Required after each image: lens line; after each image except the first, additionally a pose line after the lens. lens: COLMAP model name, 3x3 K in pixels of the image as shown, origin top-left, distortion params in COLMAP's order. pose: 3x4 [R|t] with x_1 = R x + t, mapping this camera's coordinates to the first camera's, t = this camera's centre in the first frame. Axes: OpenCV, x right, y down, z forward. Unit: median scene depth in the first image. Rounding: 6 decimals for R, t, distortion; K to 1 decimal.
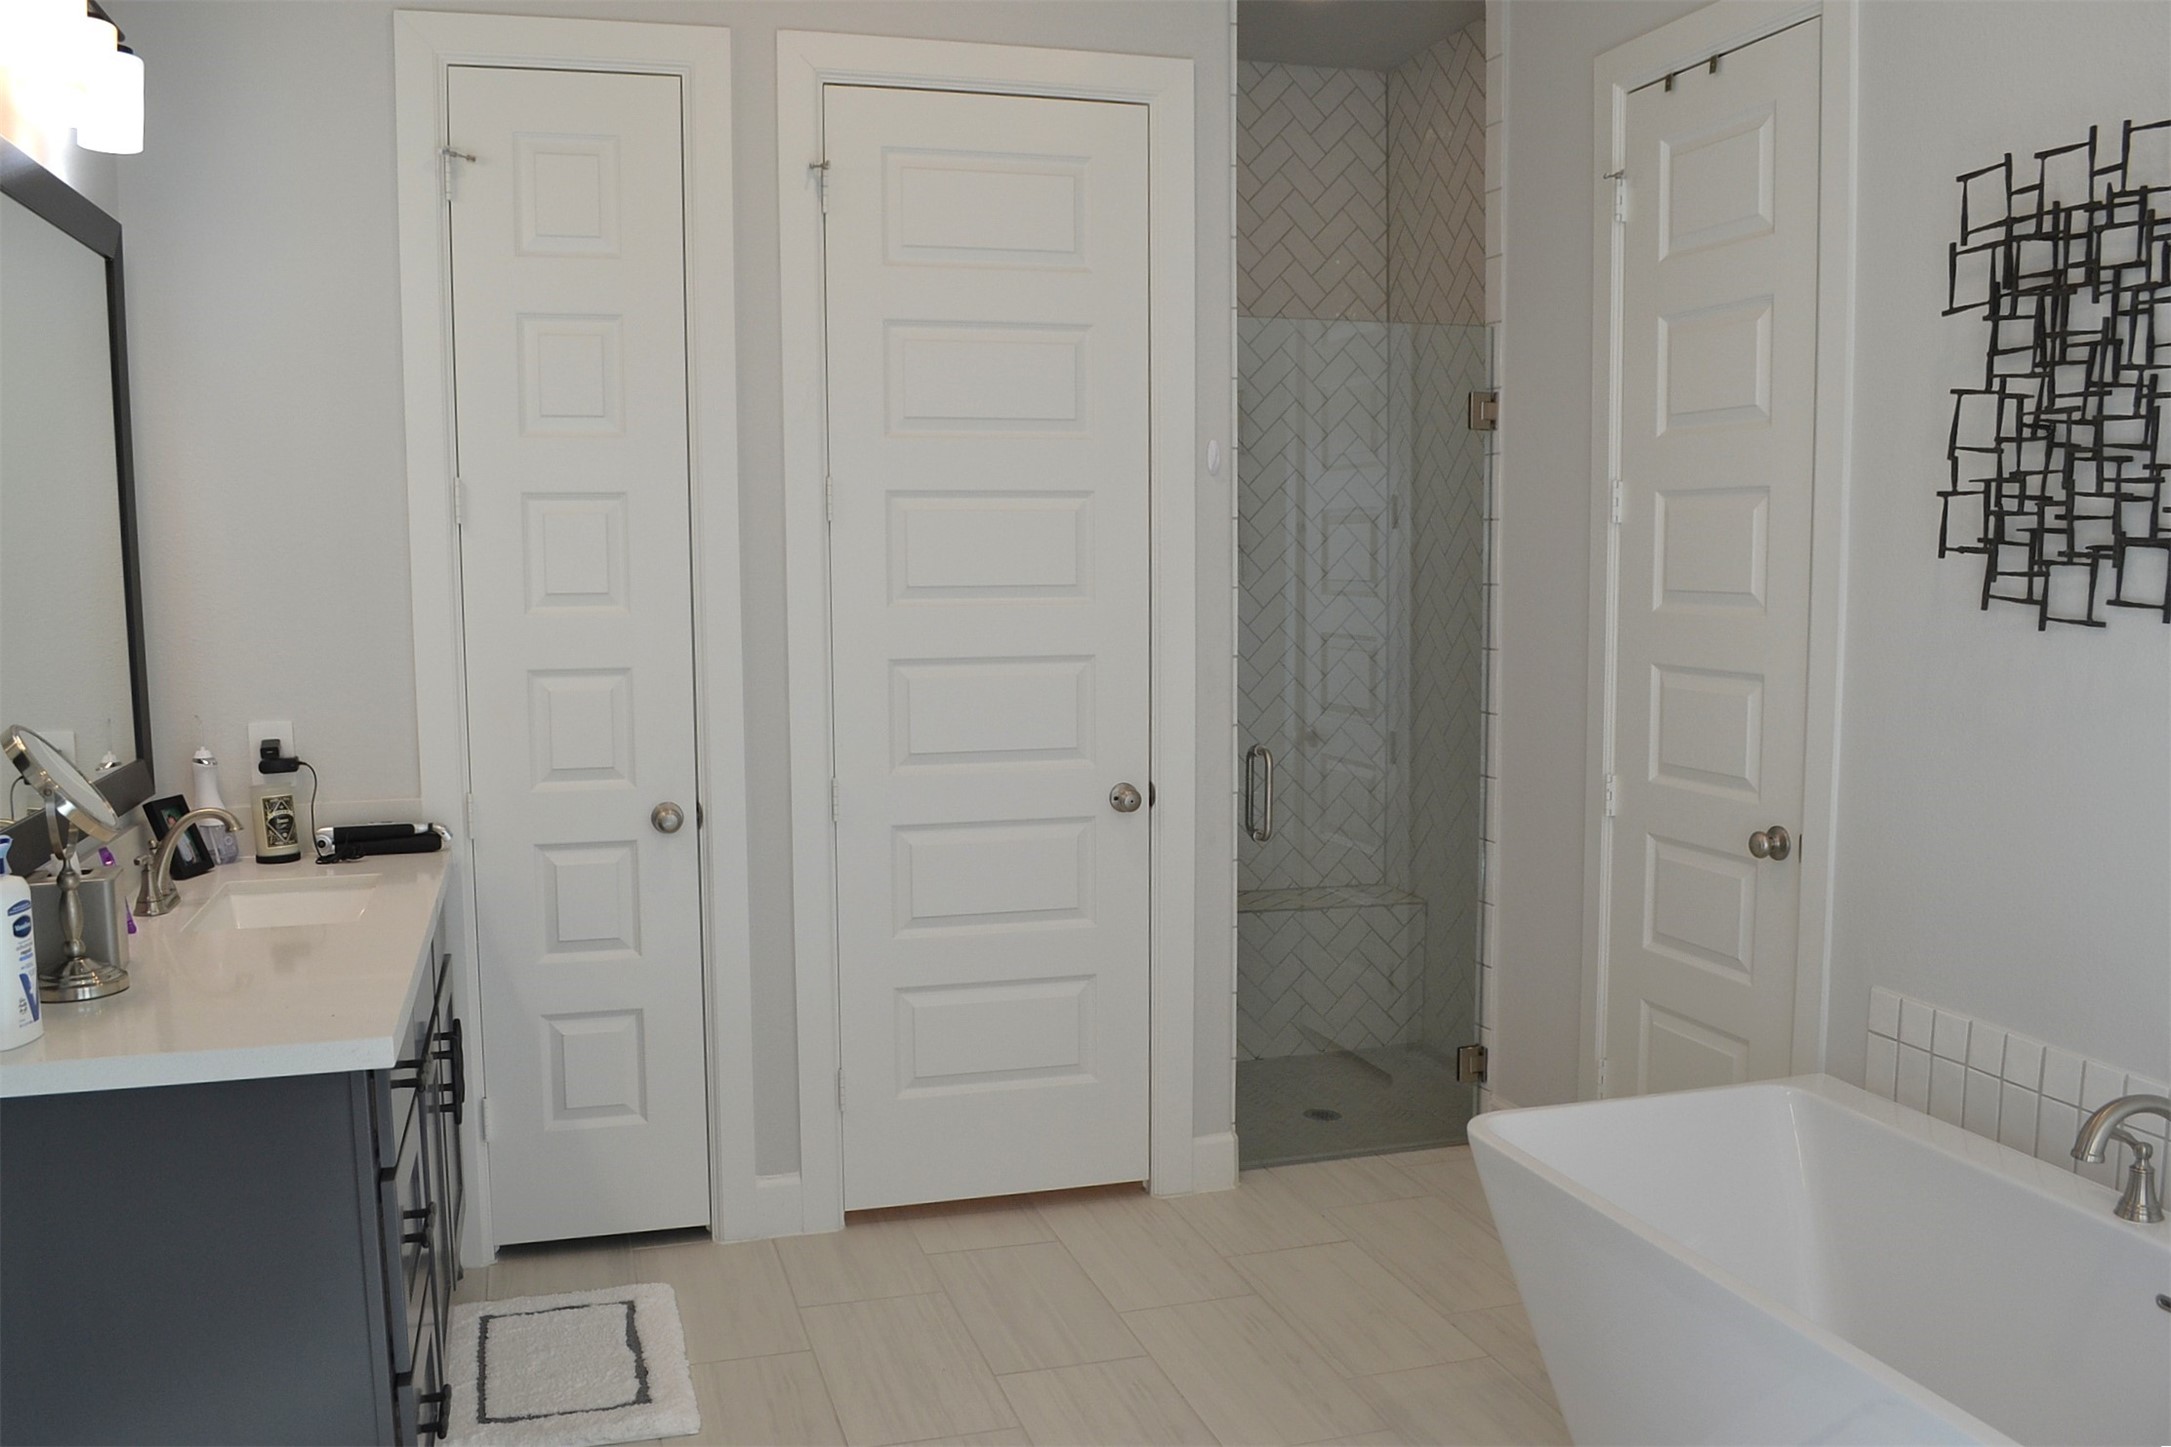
lens RADIAL K [[1747.1, 0, 1080.2], [0, 1747.1, 746.6], [0, 0, 1]] dist [-0.090320, -0.001155]
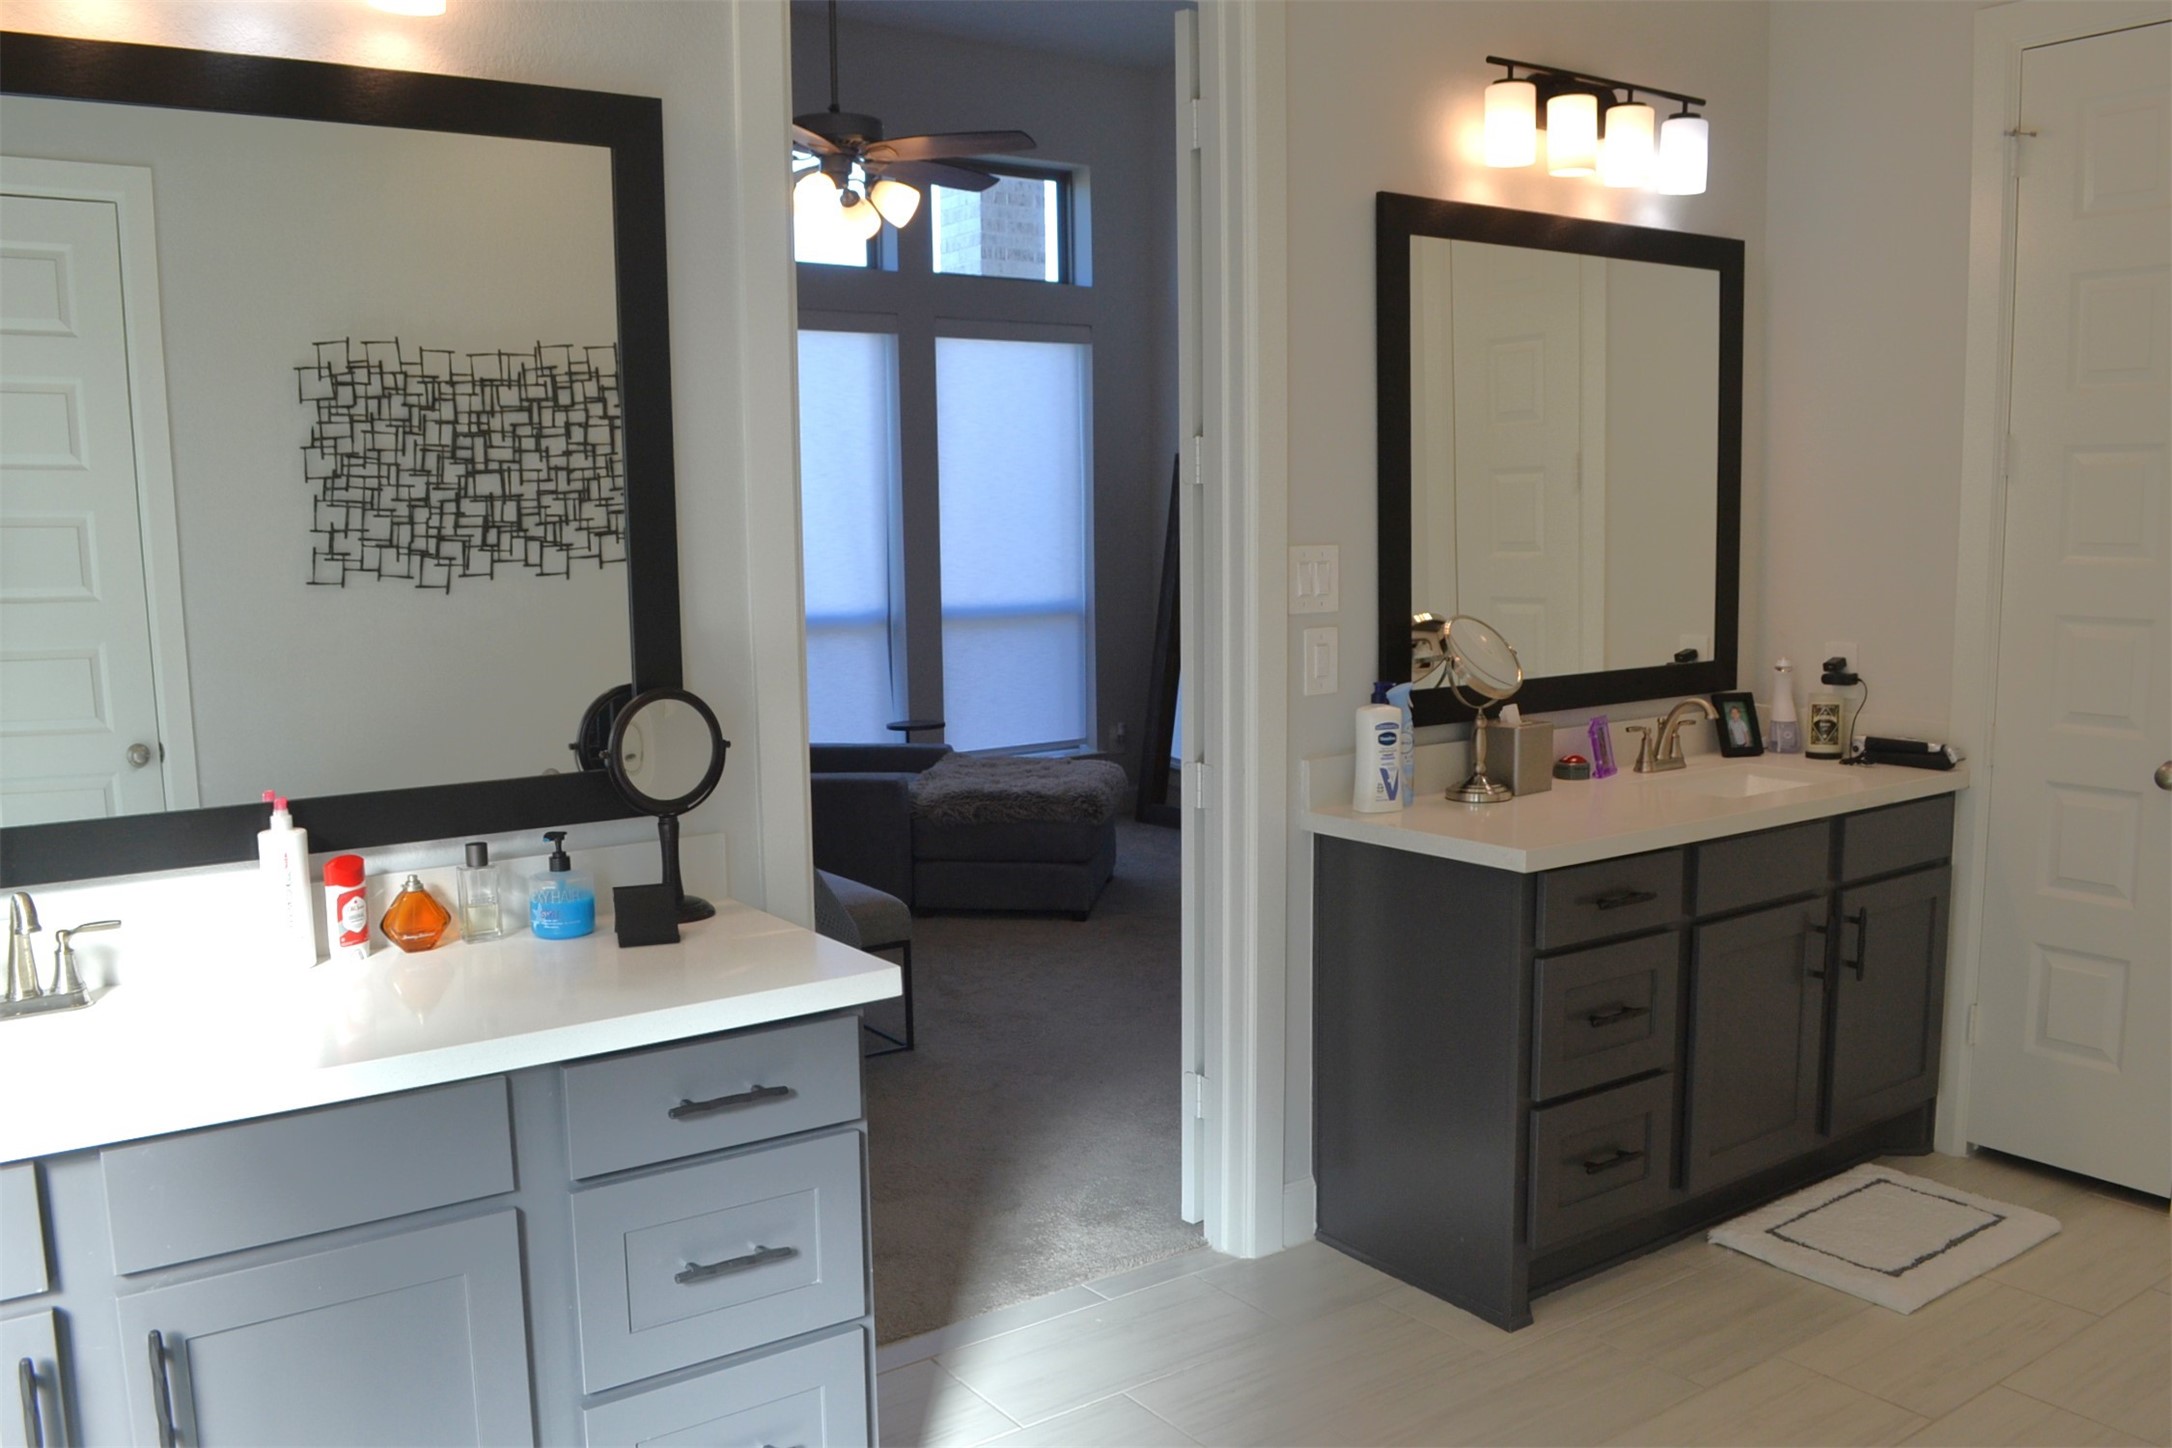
lens RADIAL K [[1740.2, 0, 1062.8], [0, 1740.2, 740.7], [0, 0, 1]] dist [-0.089153, 0.017693]
pose [[0.316940, 0.128332, -0.939723, 0.487378], [-0.092818, 0.990244, 0.103926, -0.020030], [0.943893, 0.054285, 0.325760, 0.103183]]
